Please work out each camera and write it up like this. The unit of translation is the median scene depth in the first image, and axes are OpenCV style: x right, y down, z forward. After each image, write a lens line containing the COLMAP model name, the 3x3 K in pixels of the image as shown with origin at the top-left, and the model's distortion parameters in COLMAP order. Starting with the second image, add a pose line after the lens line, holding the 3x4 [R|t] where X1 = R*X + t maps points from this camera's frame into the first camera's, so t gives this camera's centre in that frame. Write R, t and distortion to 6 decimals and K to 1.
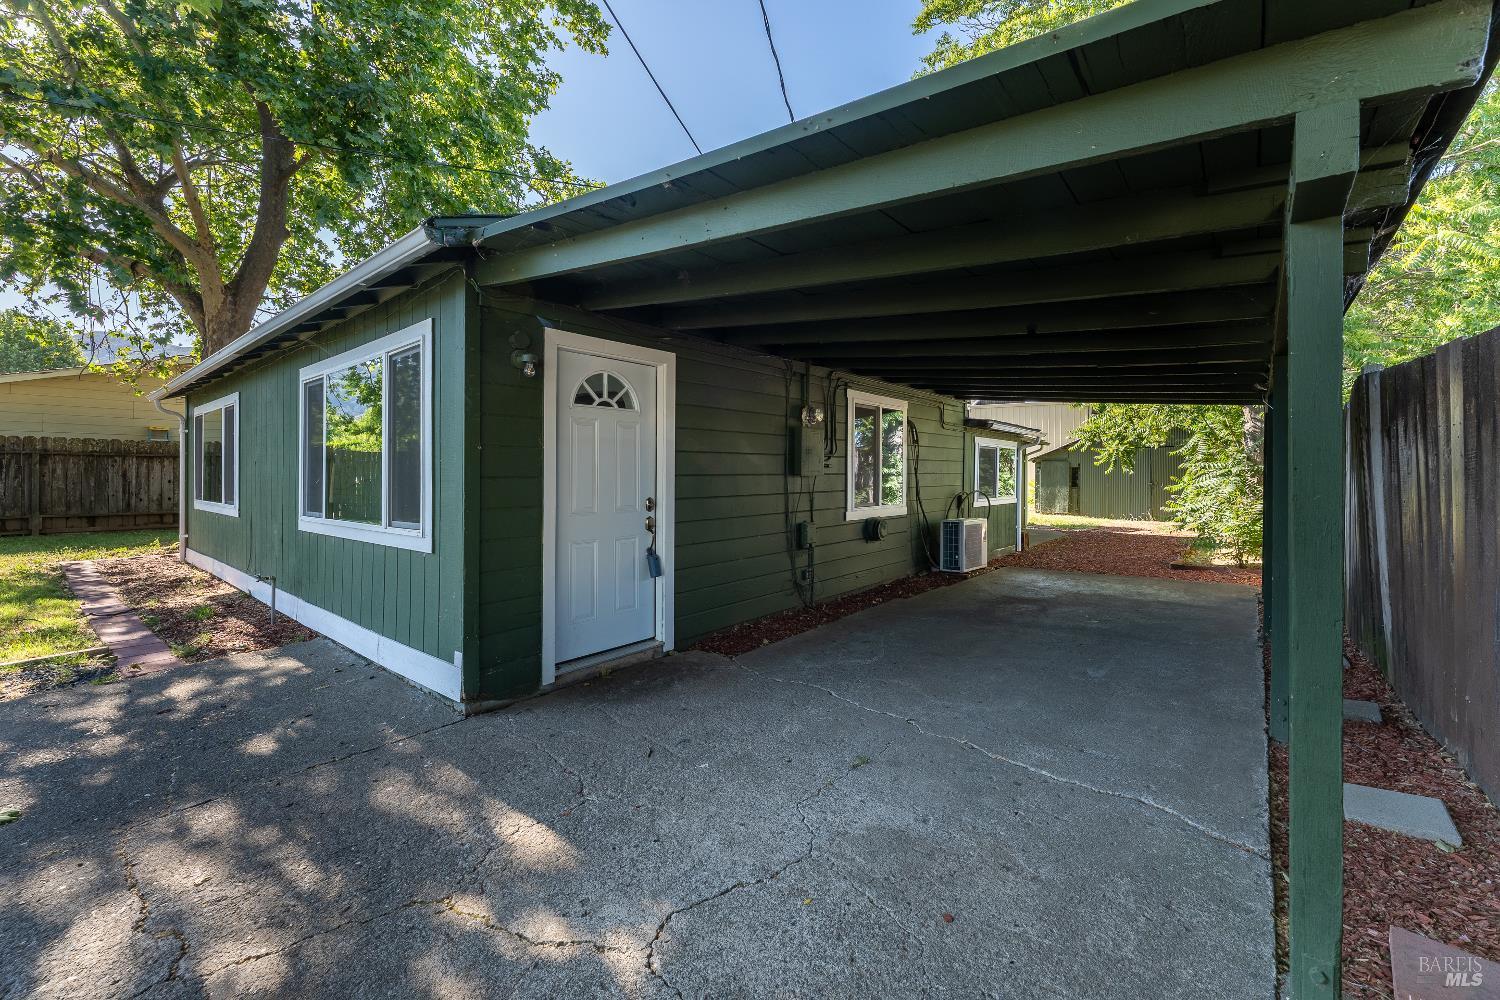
lens RADIAL K [[610.4, 0, 762.4], [0, 610.4, 460.7], [0, 0, 1]] dist [0.001086, 0.000134]
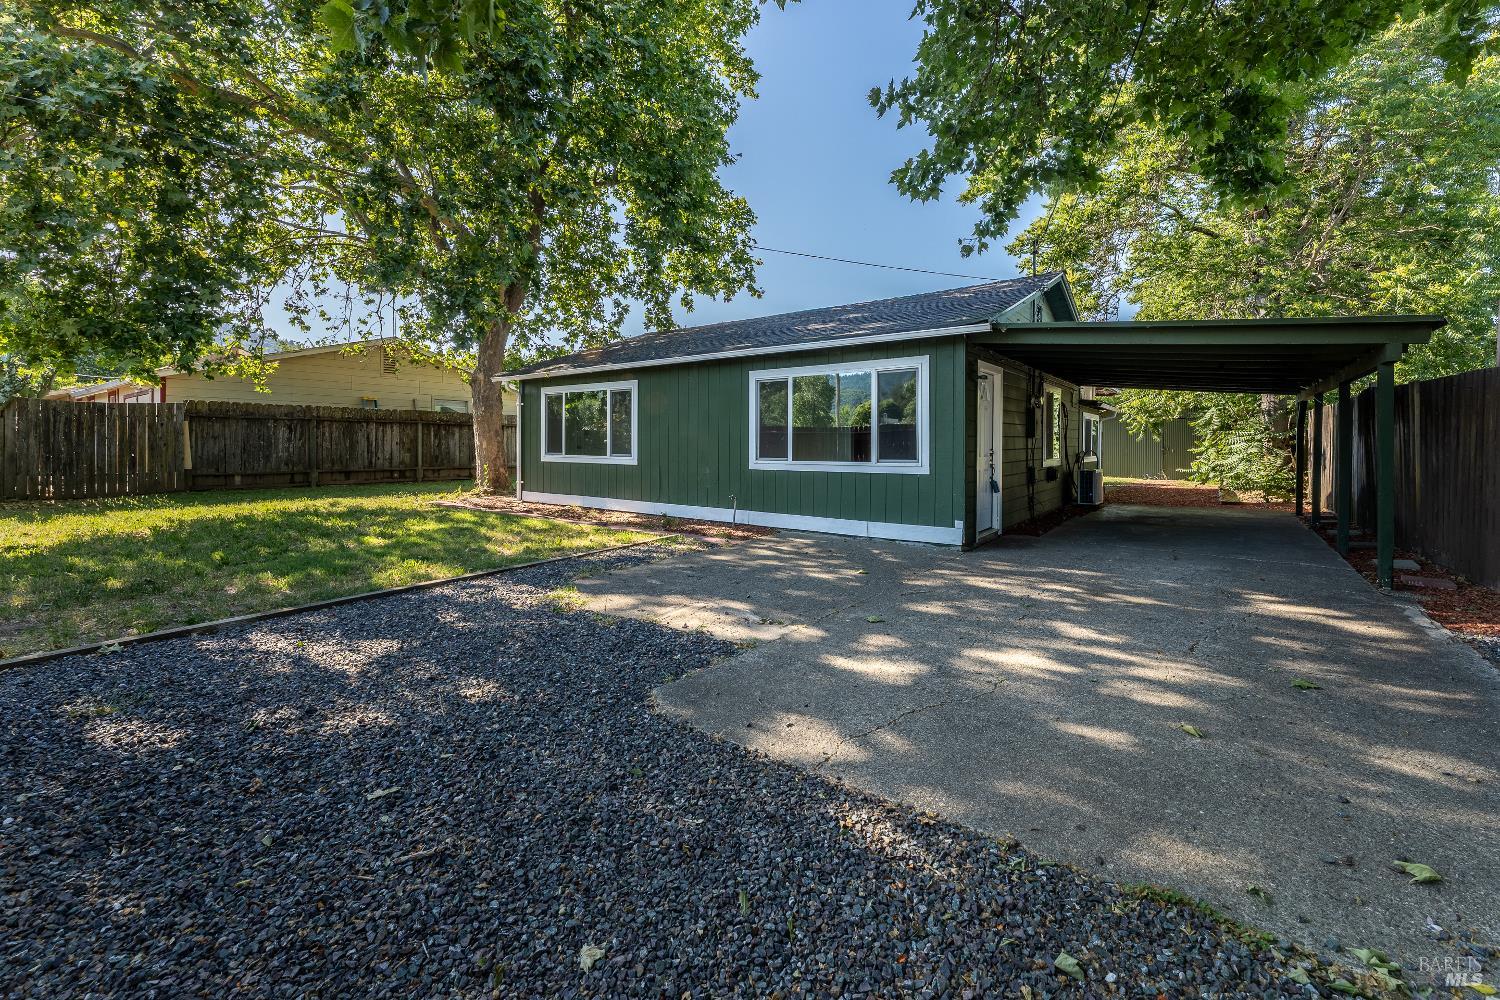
lens RADIAL K [[610.4, 0, 784.1], [0, 610.4, 424.7], [0, 0, 1]] dist [0.001086, 0.000134]
pose [[0.998105, 0.005864, 0.061256, -0.573627], [-0.005463, 0.999962, -0.006726, 0.003447], [-0.061293, 0.006379, 0.998099, -0.477858]]
